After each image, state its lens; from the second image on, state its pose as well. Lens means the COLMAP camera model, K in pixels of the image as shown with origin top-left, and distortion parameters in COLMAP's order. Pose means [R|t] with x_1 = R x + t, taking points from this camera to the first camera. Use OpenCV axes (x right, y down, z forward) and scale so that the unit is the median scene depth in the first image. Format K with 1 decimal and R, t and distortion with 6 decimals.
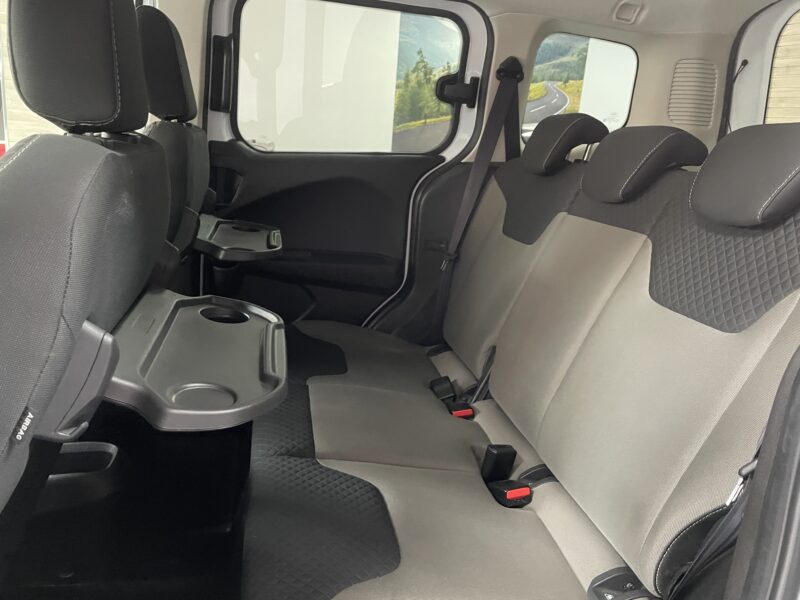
lens RADIAL K [[608.0, 0, 400.5], [0, 608.0, 300.0], [0, 0, 1]] dist [0.058723, -0.082536]
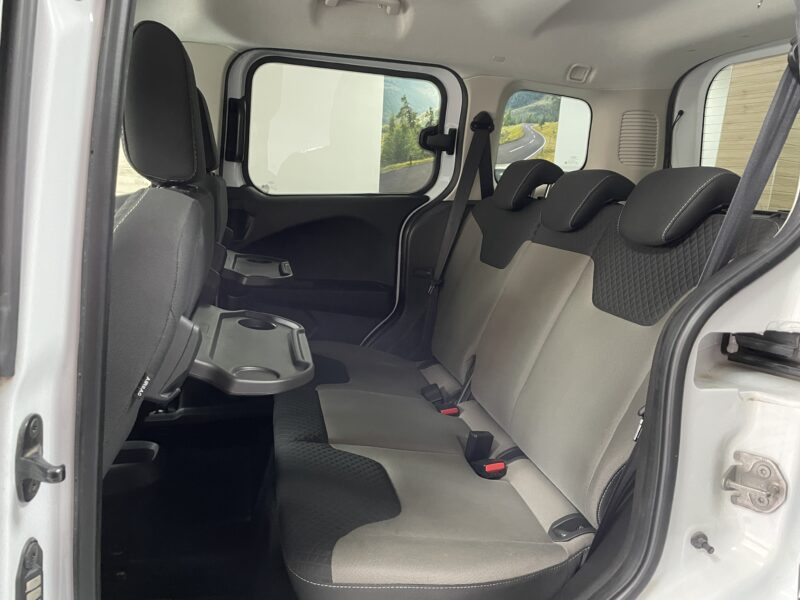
lens RADIAL K [[608.0, 0, 404.8], [0, 608.0, 301.0], [0, 0, 1]] dist [0.058723, -0.082536]
pose [[0.999409, -0.022774, 0.025735, -0.008340], [0.024262, 0.997961, -0.059037, 0.036010], [-0.024338, 0.059627, 0.997924, -0.166775]]
